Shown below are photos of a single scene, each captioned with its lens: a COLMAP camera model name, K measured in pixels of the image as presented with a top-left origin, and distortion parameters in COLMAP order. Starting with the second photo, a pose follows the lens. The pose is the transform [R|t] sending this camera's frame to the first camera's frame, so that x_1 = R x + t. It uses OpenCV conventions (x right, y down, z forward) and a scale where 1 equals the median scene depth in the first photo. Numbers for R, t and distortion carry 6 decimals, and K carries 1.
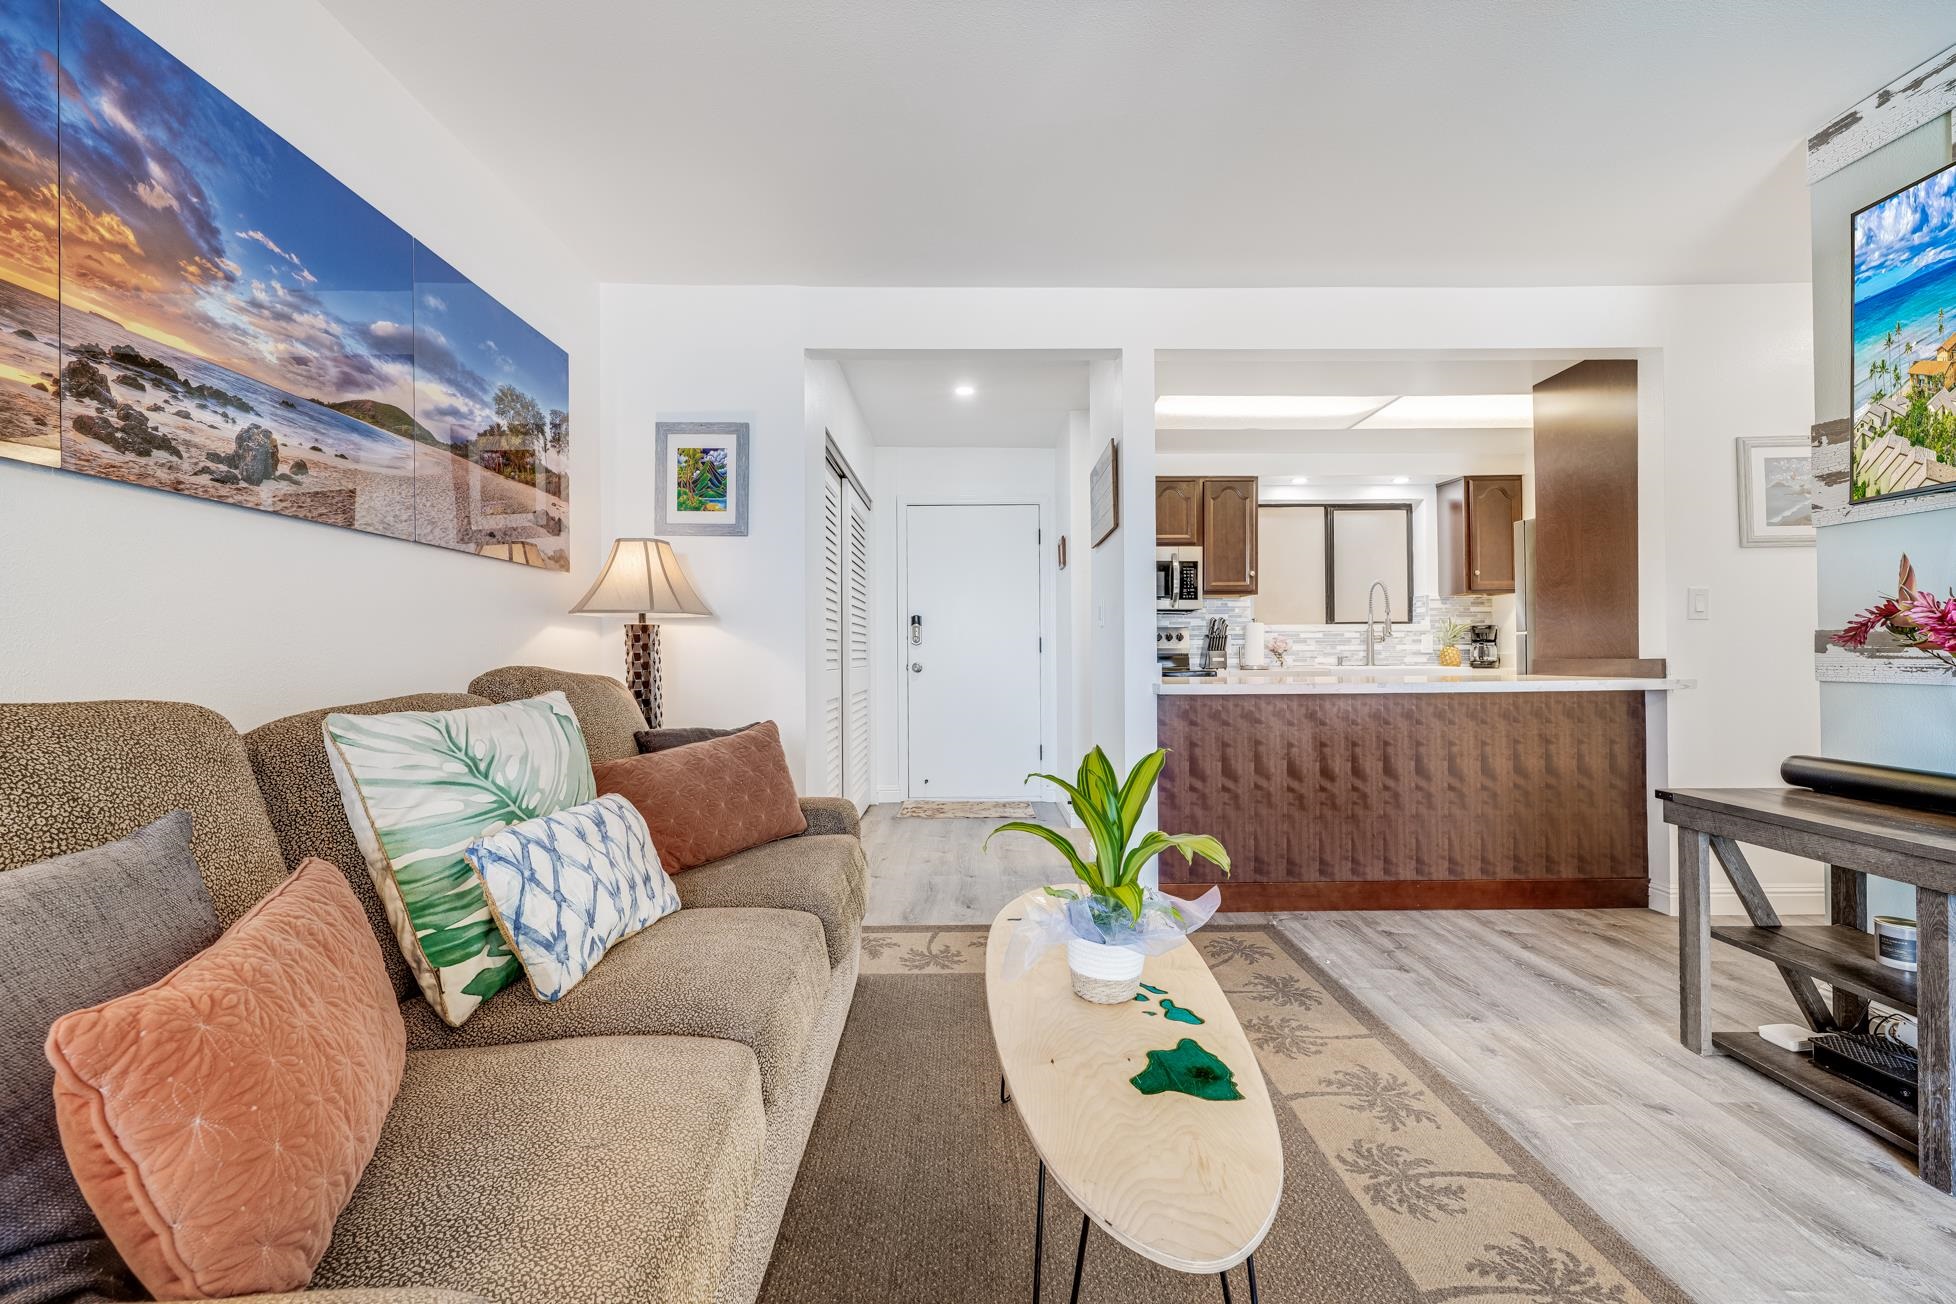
lens RADIAL K [[779.2, 0, 969.8], [0, 779.2, 652.5], [0, 0, 1]] dist [0.000282, -0.000191]
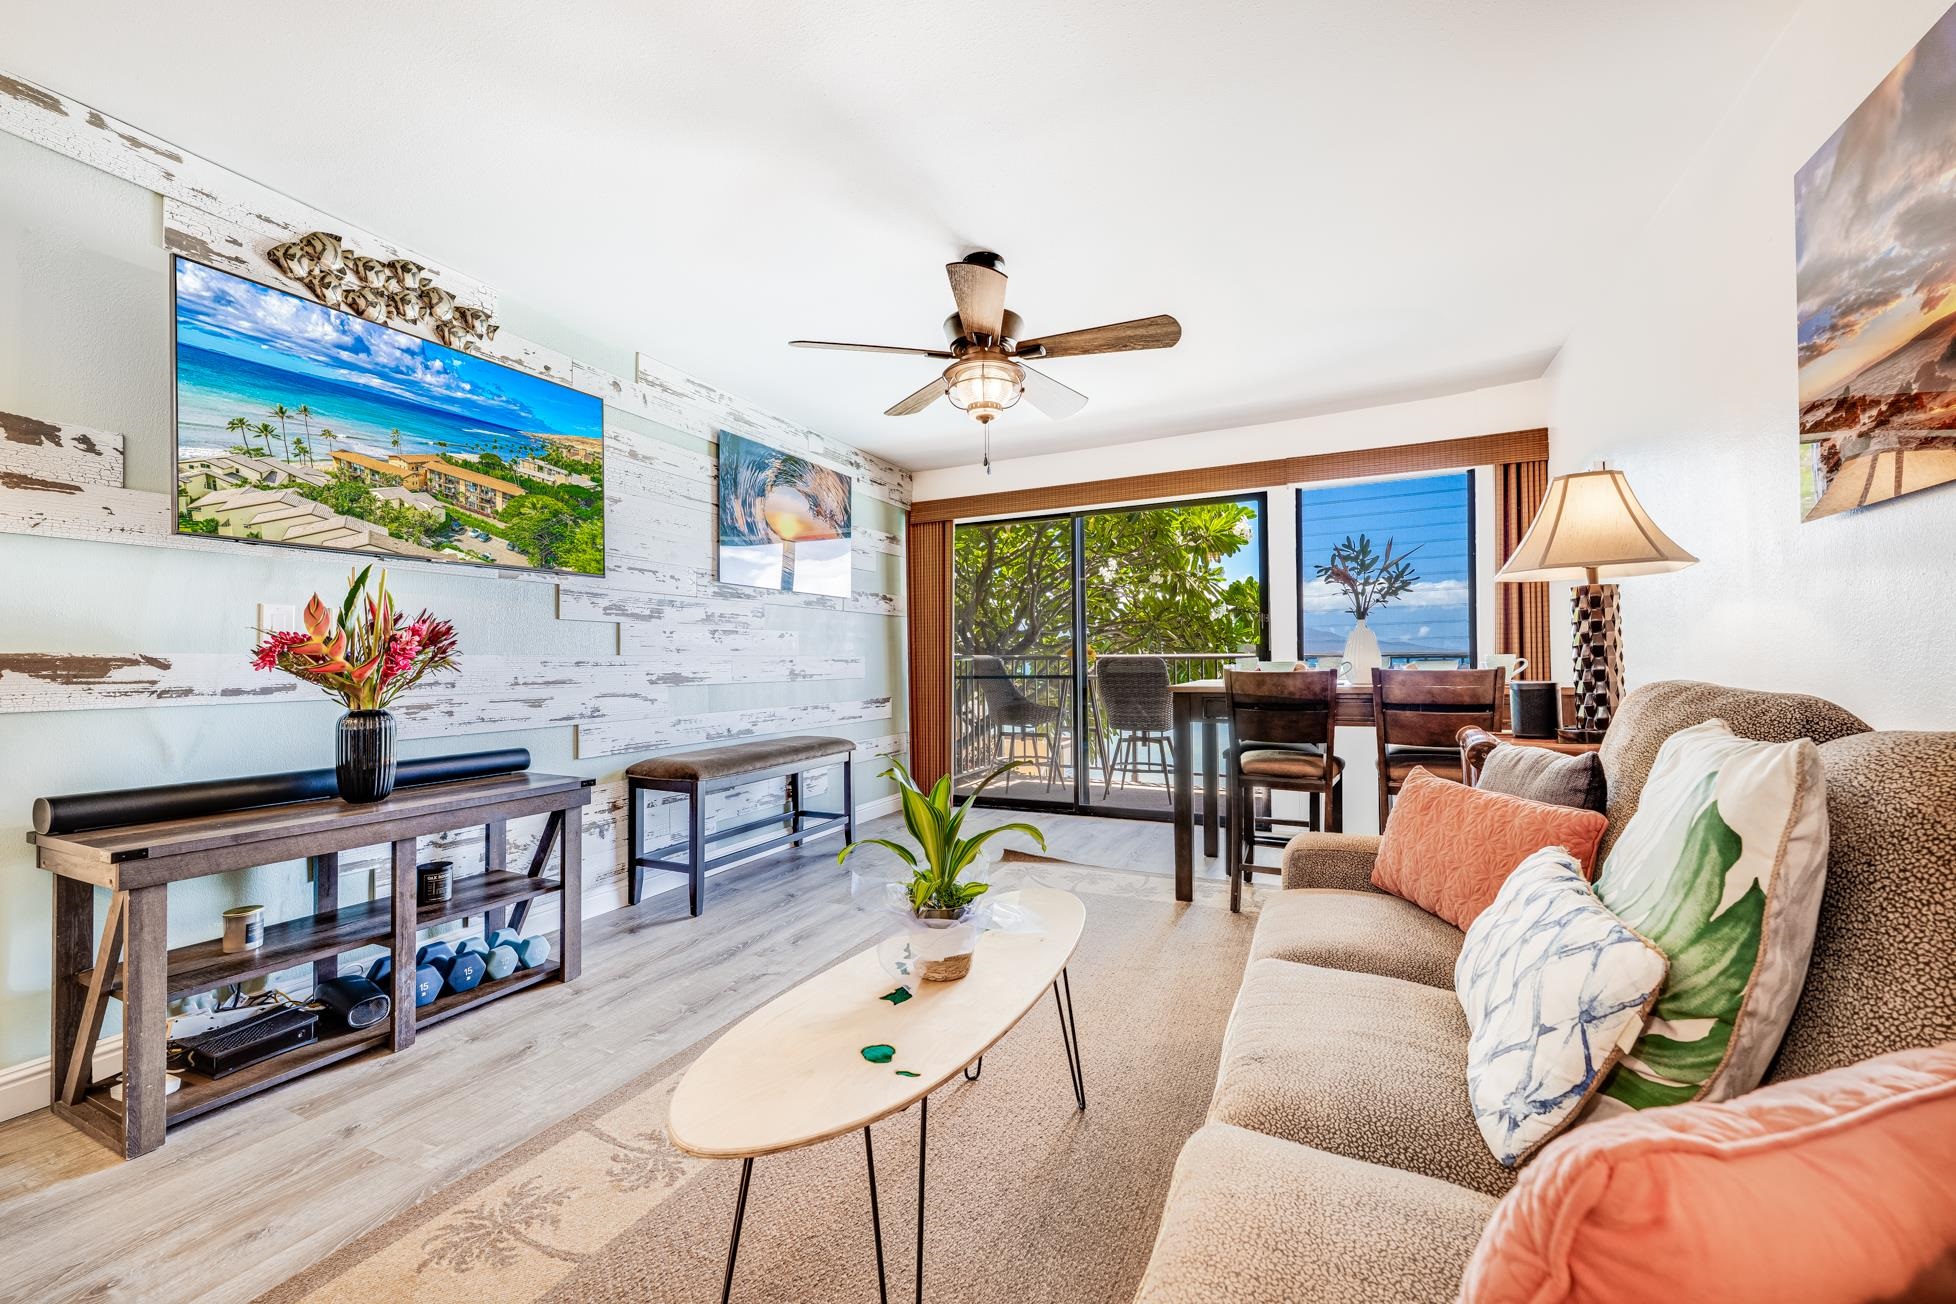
lens RADIAL K [[766.2, 0, 986.3], [0, 766.2, 657.4], [0, 0, 1]] dist [-0.000491, -0.000211]
pose [[-0.905264, 0.017404, 0.424492, -0.183147], [0.014335, 0.999843, -0.010421, 0.000569], [-0.424607, -0.003348, -0.905372, 1.013336]]
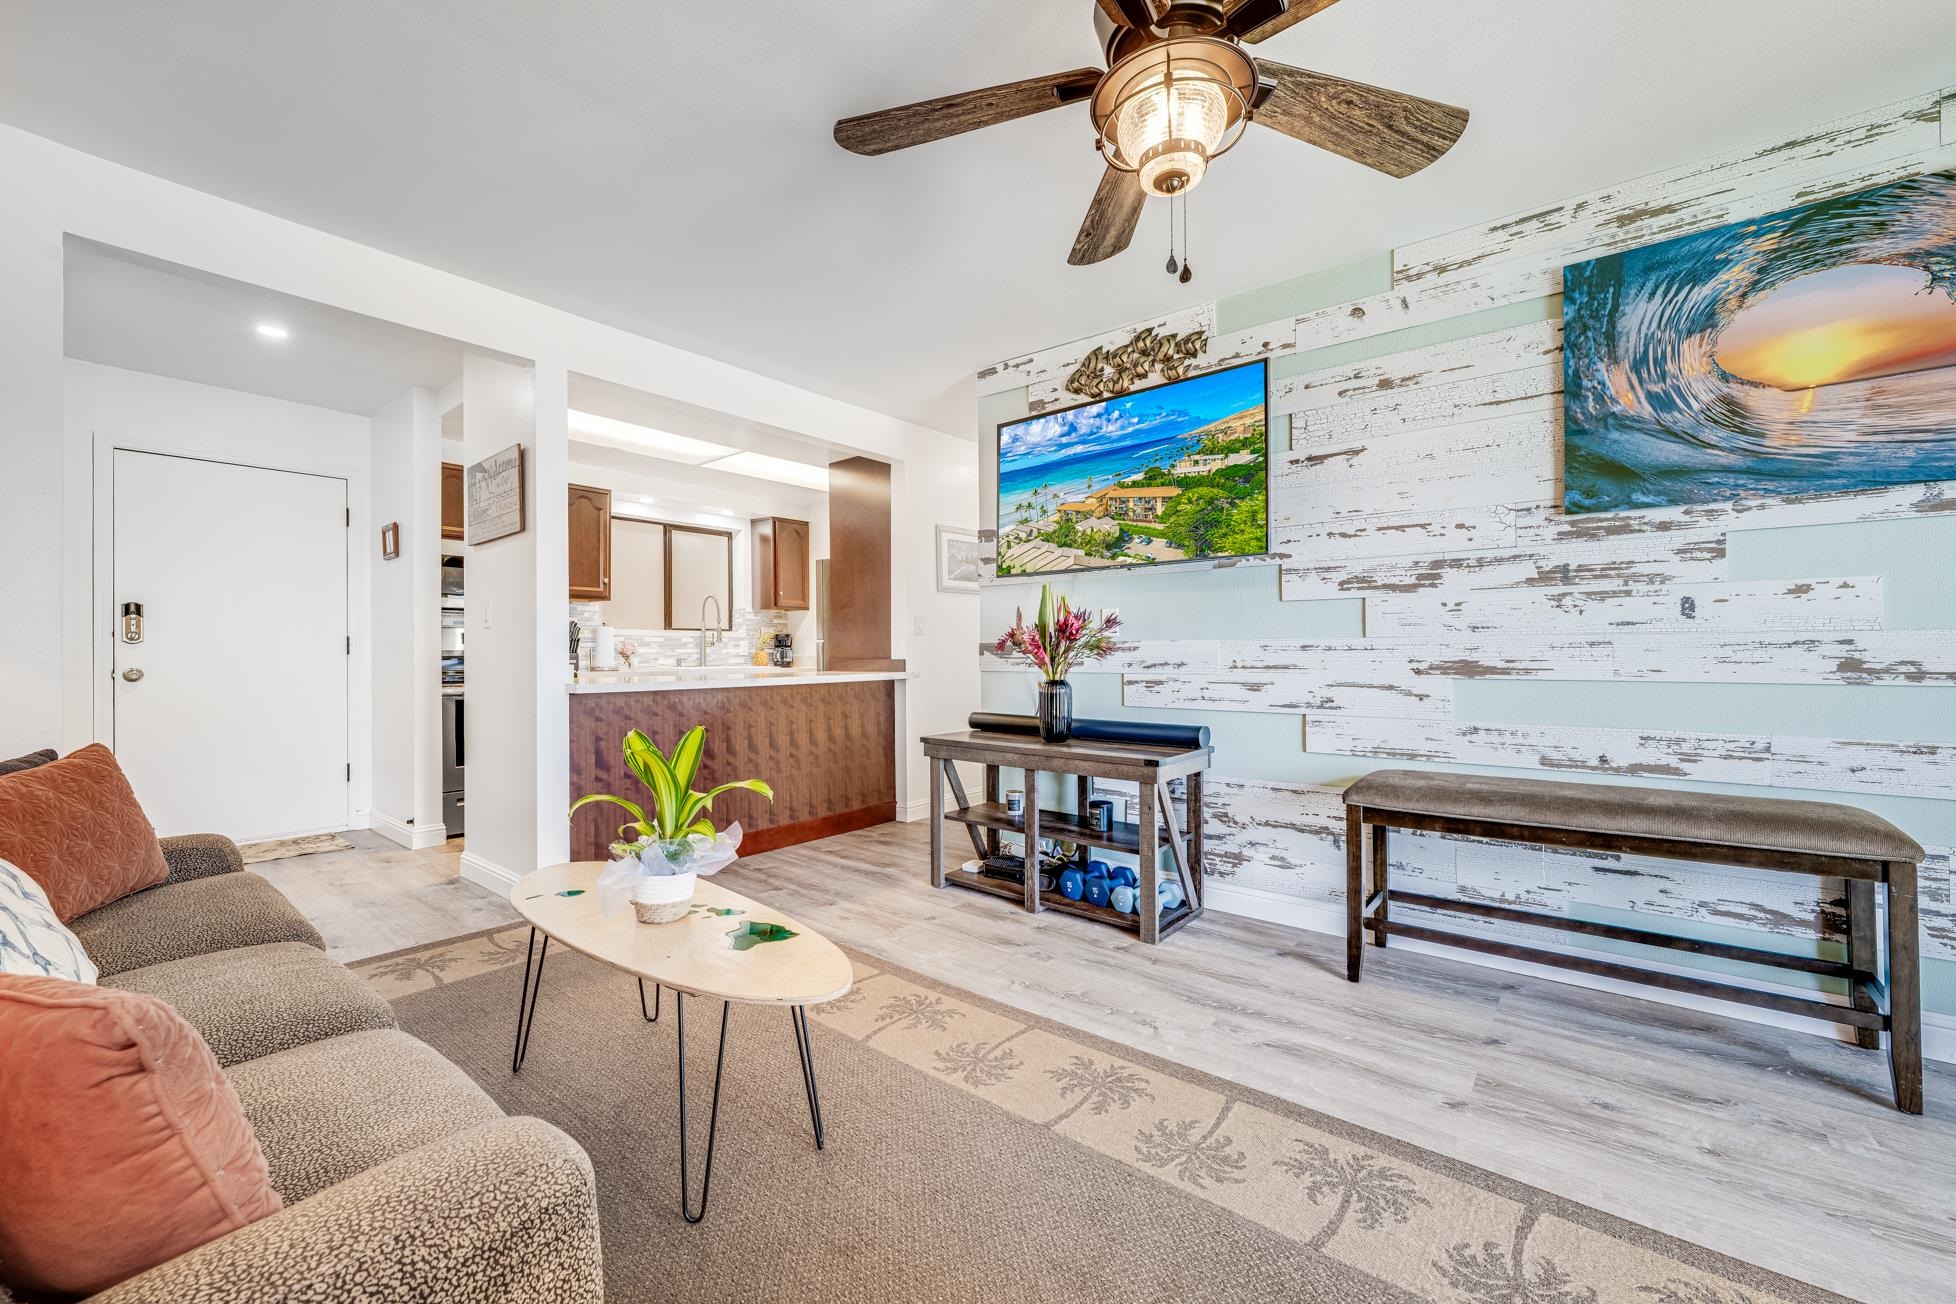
lens RADIAL K [[779.2, 0, 969.8], [0, 779.2, 652.5], [0, 0, 1]] dist [0.000282, -0.000191]
pose [[0.636997, 0.005083, 0.770849, -0.259459], [-0.002067, 0.999986, -0.004885, 0.002073], [-0.770863, 0.001518, 0.636999, -0.110585]]
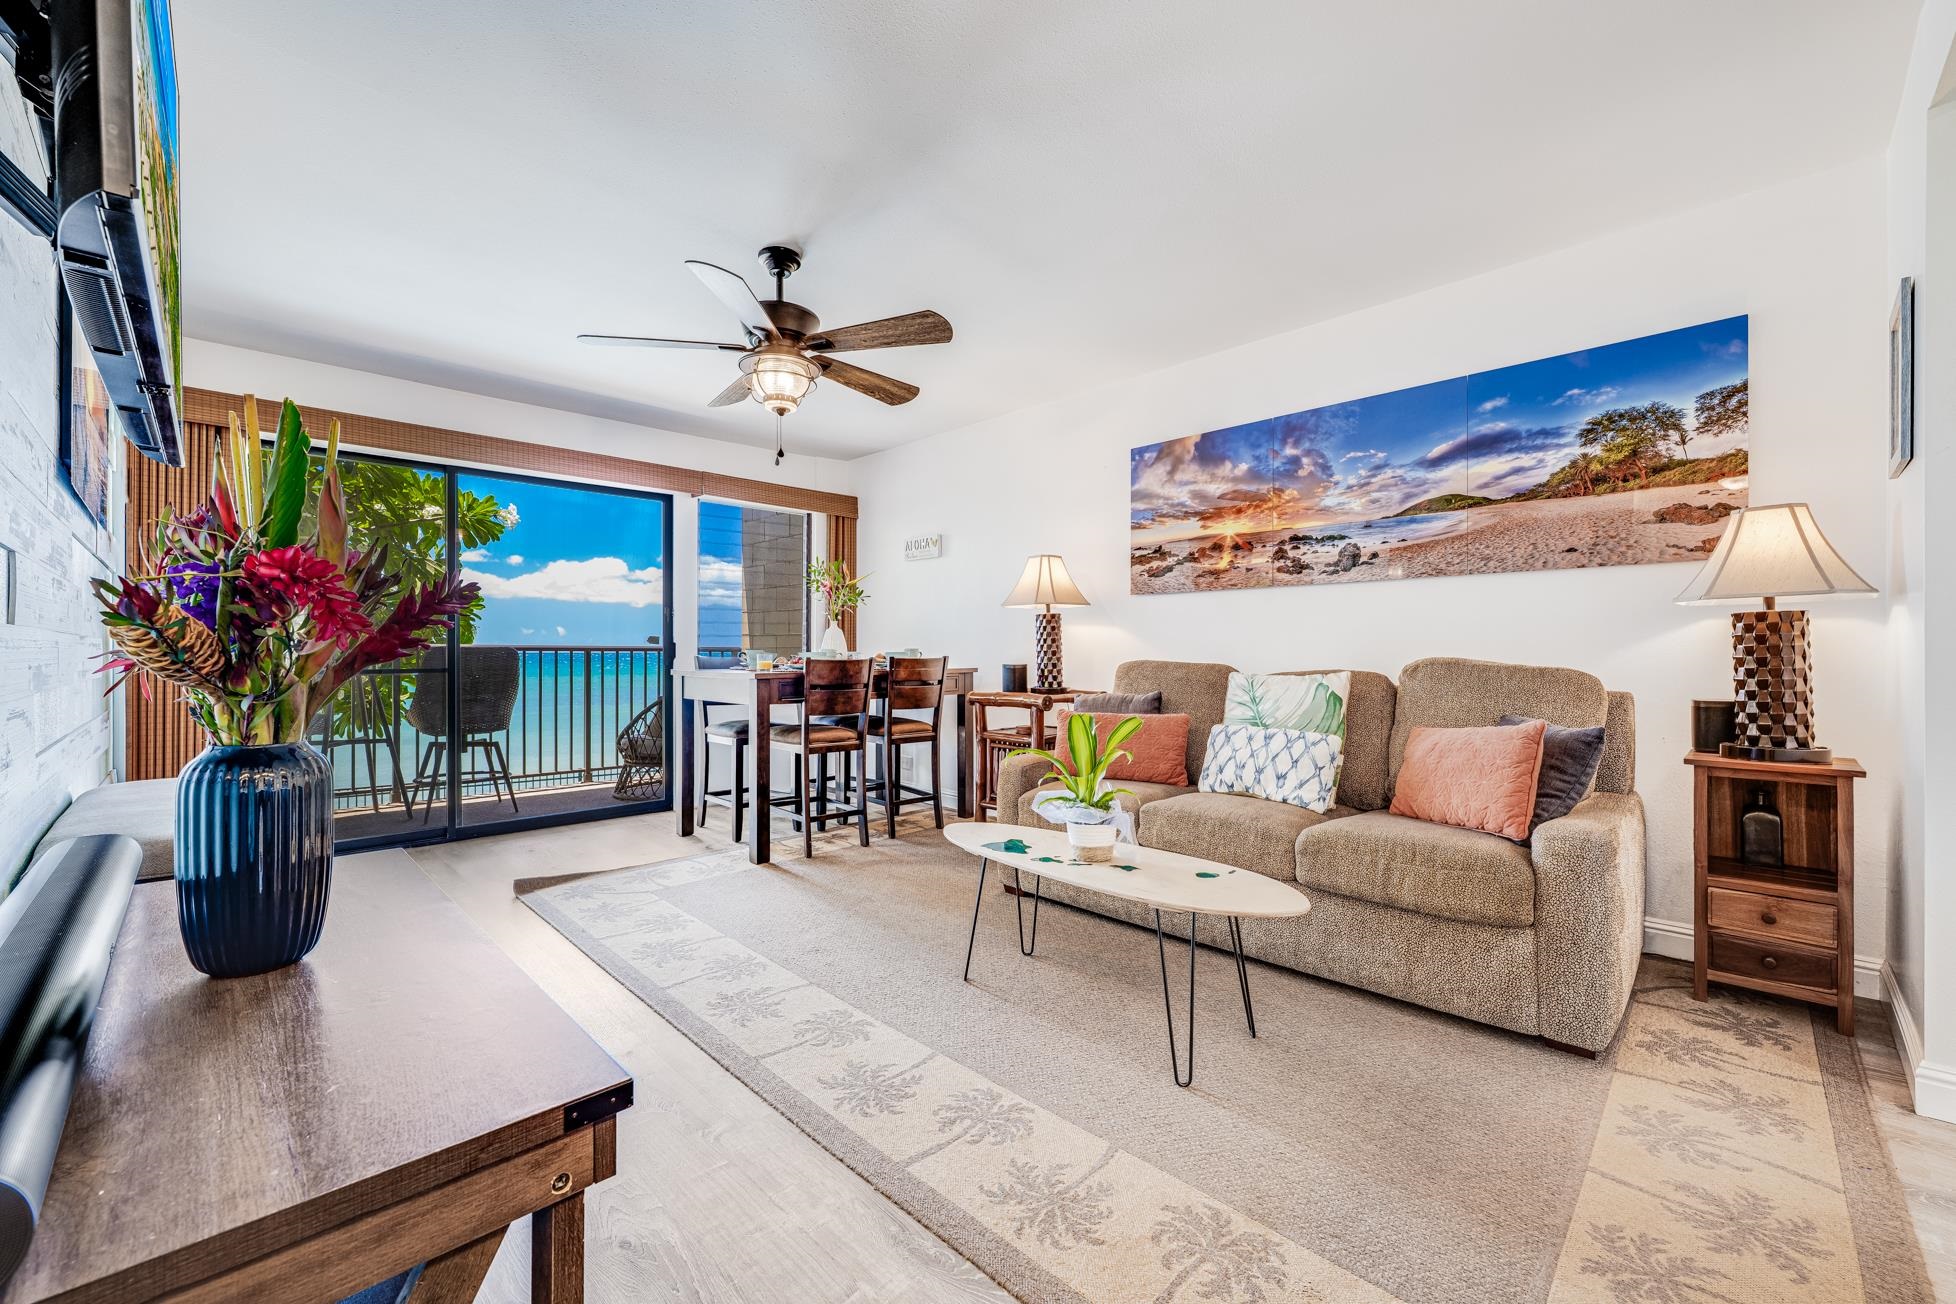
lens RADIAL K [[770.3, 0, 959.3], [0, 770.3, 654.5], [0, 0, 1]] dist [0.000060, -0.000014]
pose [[-0.720813, 0.009627, -0.693063, 0.769720], [0.007238, 0.999954, 0.006362, -0.002232], [0.693092, -0.000431, -0.720849, 1.018326]]
